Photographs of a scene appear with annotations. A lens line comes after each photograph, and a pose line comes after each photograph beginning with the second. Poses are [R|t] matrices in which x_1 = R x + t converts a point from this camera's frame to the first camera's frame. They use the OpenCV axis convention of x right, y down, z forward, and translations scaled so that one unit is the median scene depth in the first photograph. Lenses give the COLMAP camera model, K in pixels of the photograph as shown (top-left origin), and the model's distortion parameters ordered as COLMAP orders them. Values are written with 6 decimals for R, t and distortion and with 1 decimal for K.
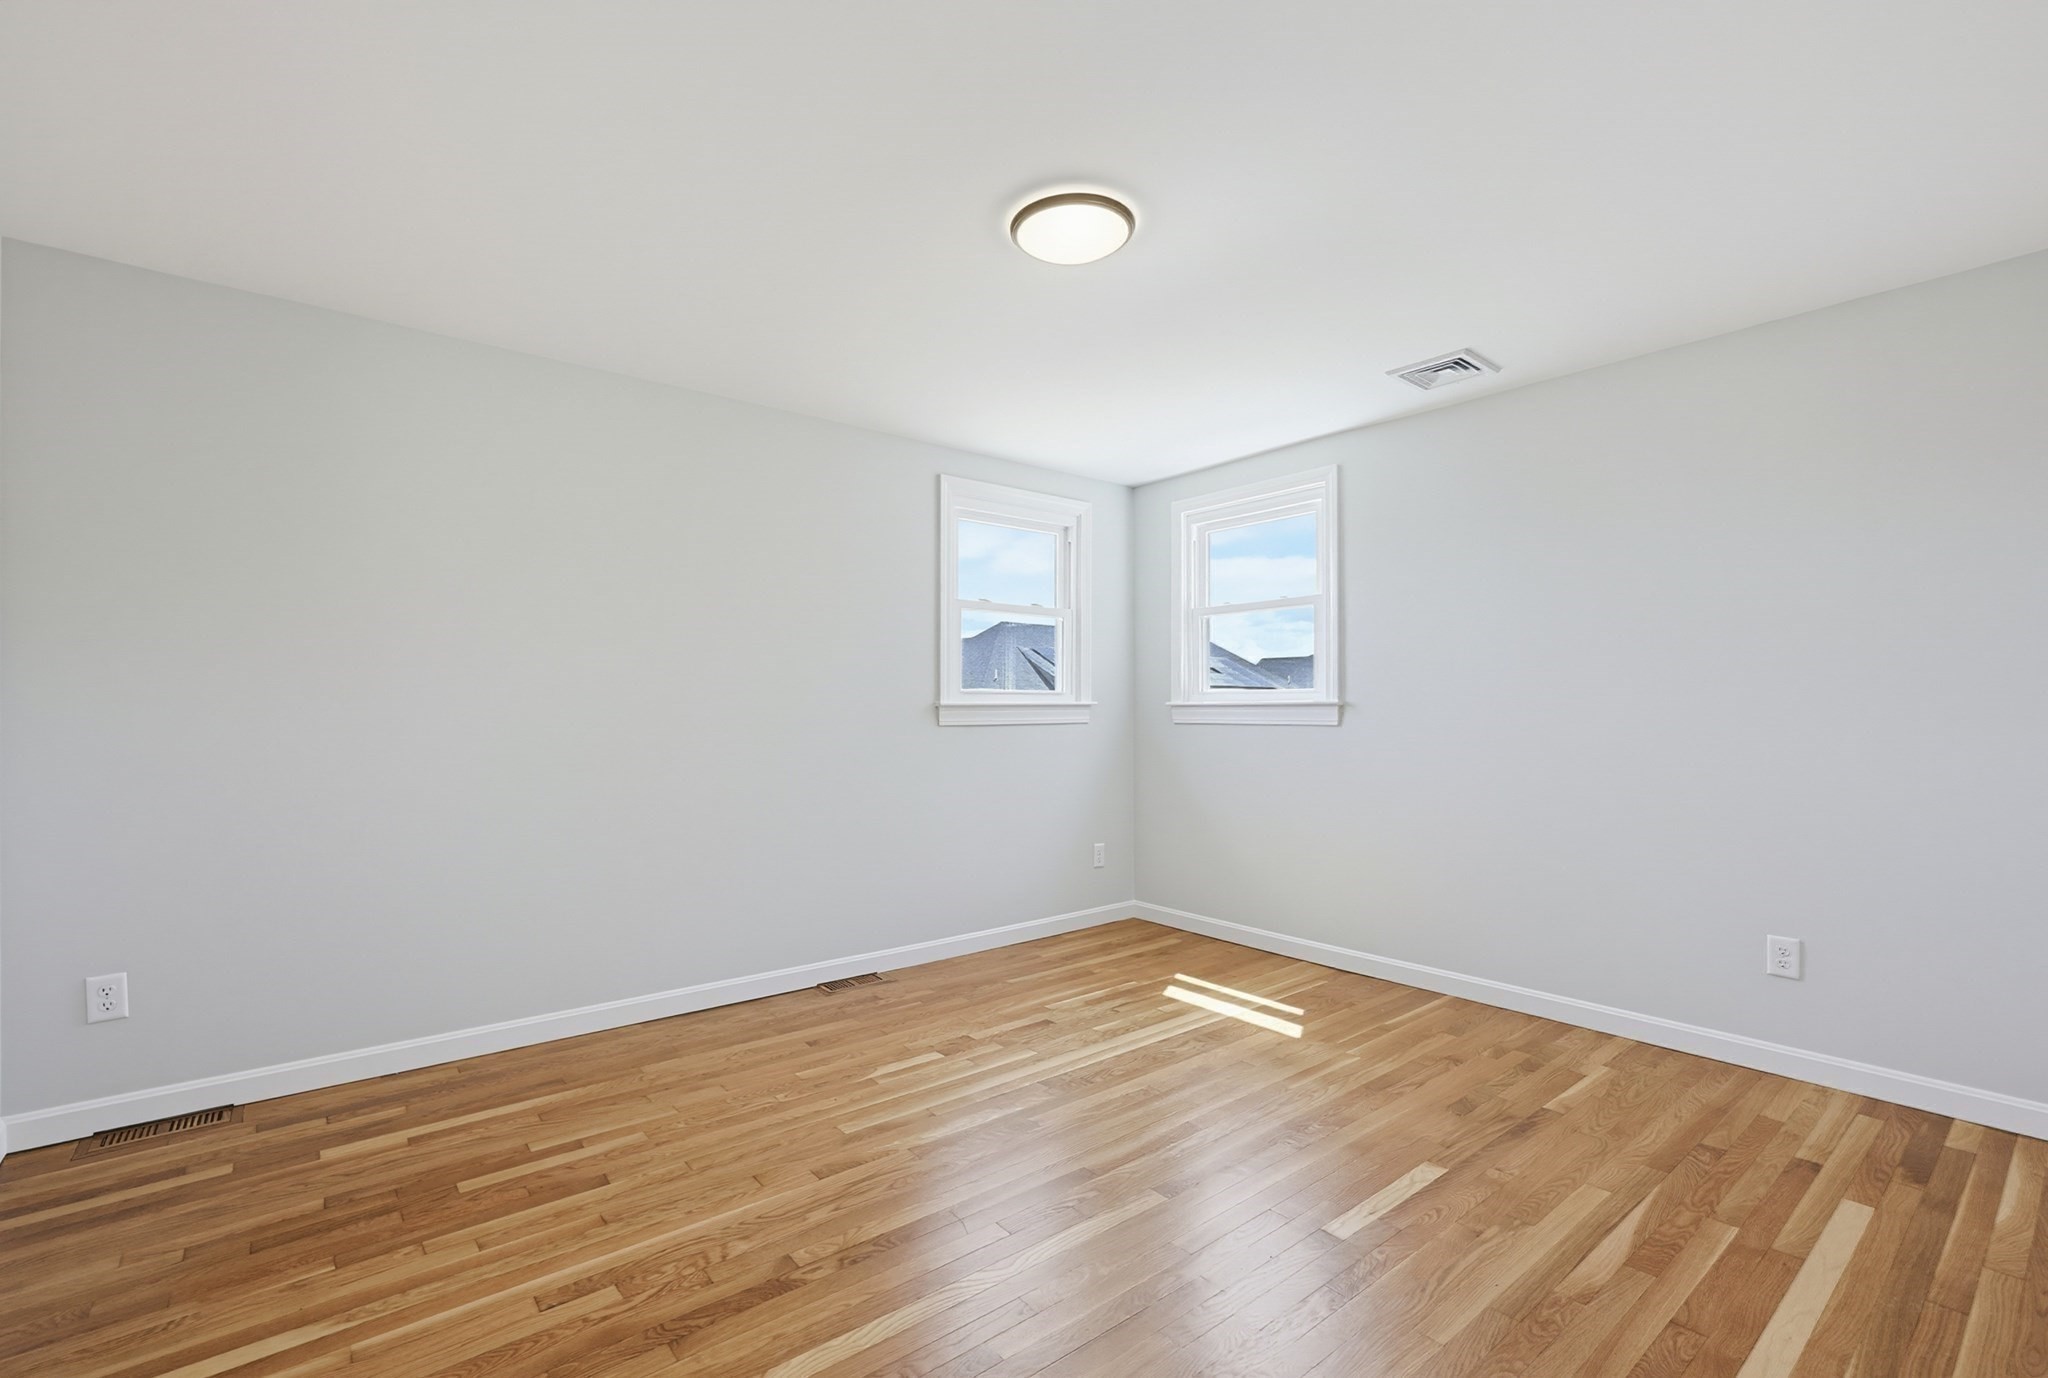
lens RADIAL K [[892.2, 0, 998.8], [0, 892.2, 712.2], [0, 0, 1]] dist [0.000573, 0.000011]
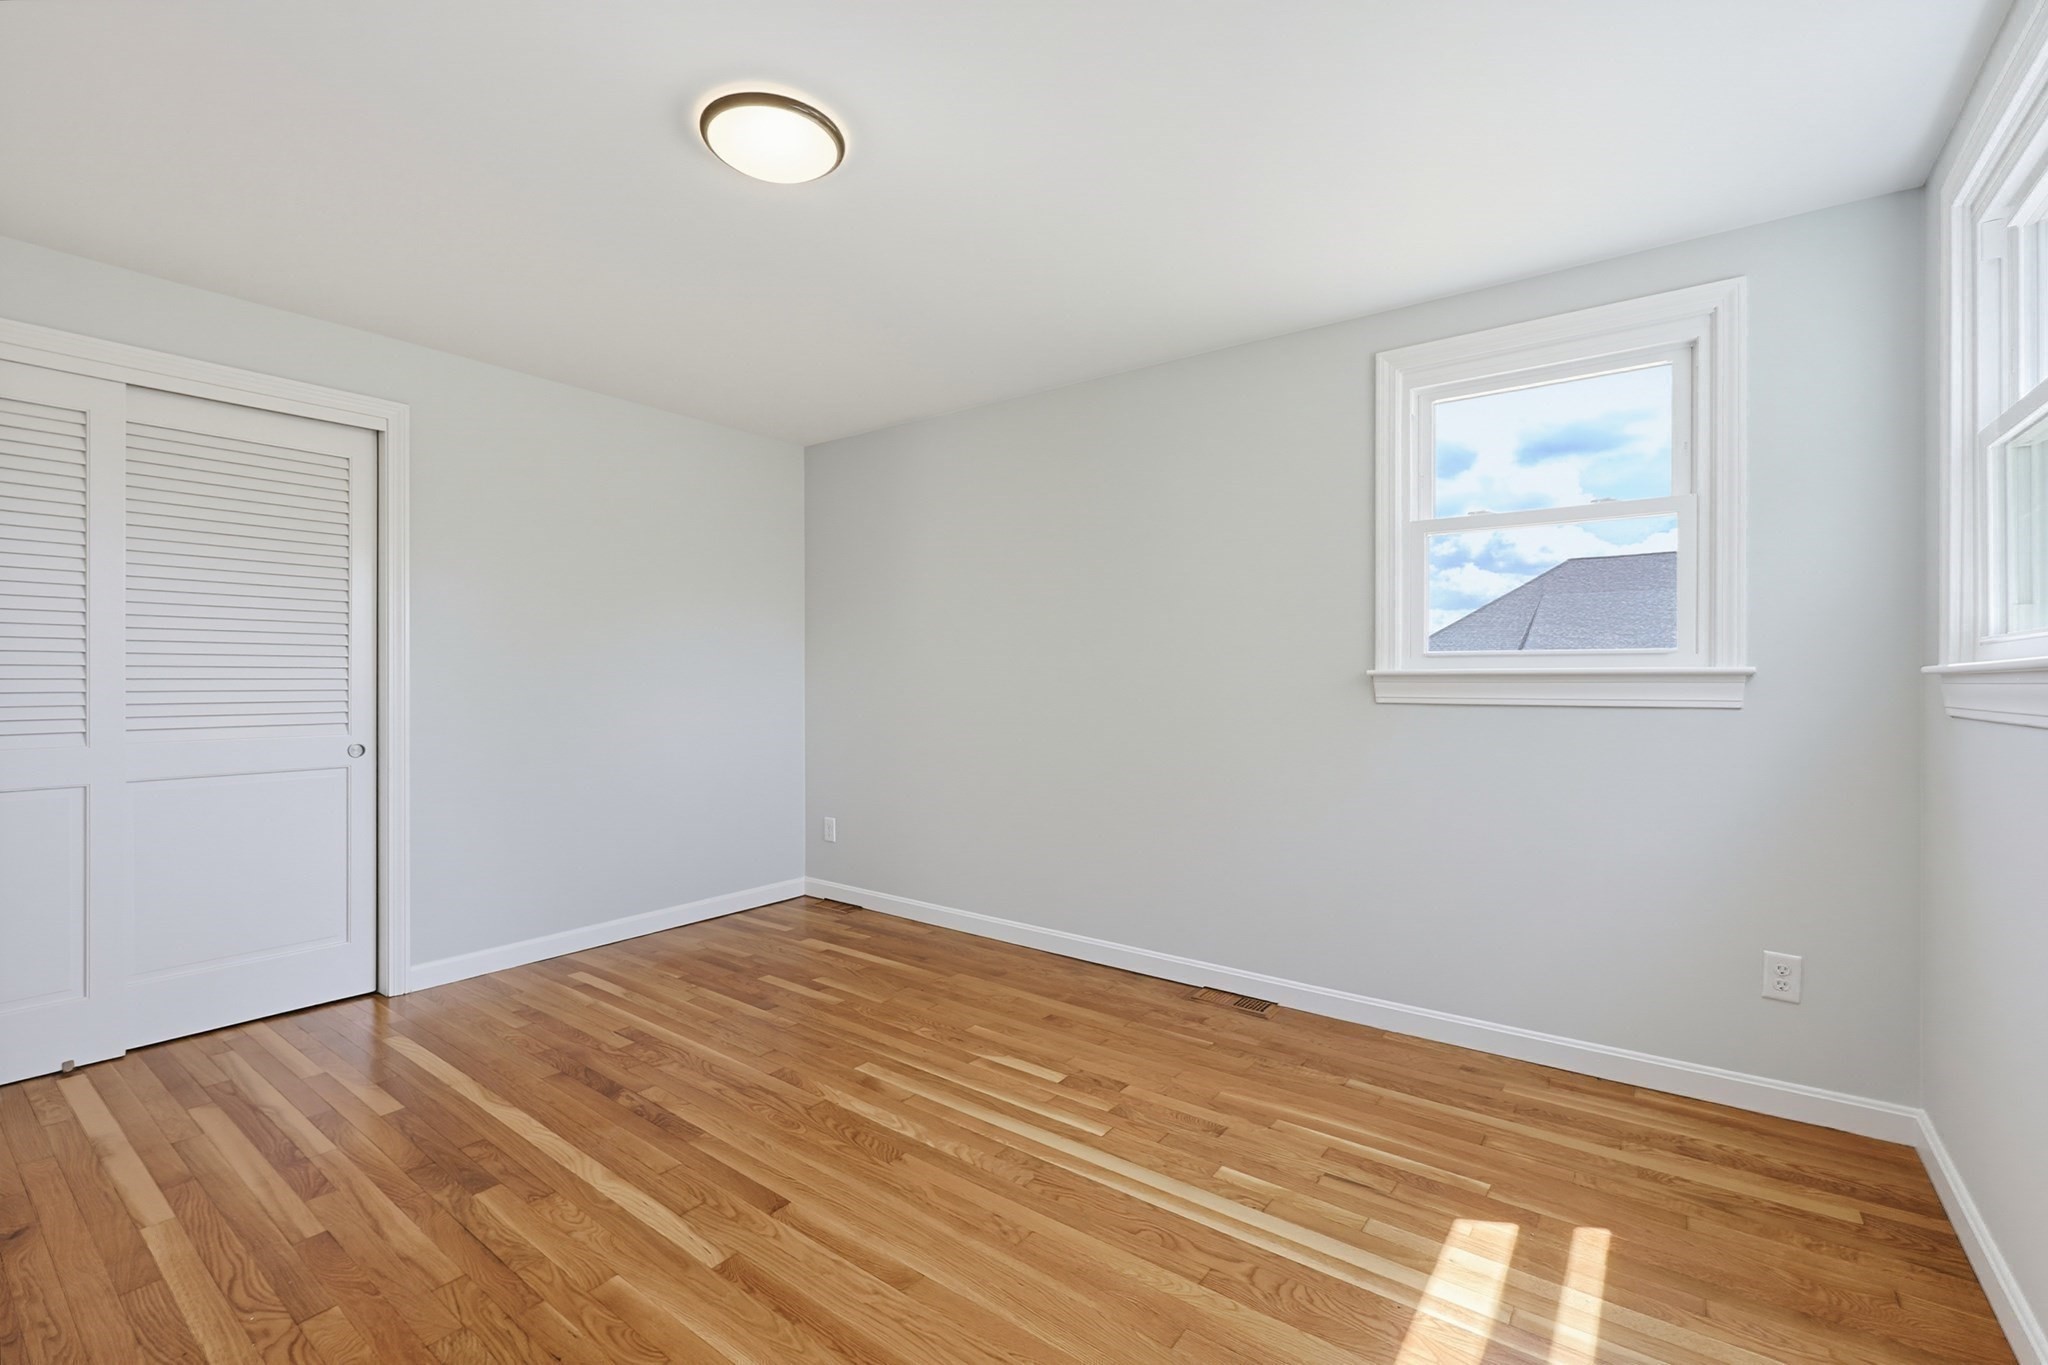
lens RADIAL K [[873.4, 0, 1055.6], [0, 873.4, 685.2], [0, 0, 1]] dist [0.000480, -0.000011]
pose [[0.276355, 0.007842, -0.961024, 0.685912], [-0.006871, 0.999957, 0.006184, -0.002759], [0.961031, 0.004894, 0.276397, 0.702541]]
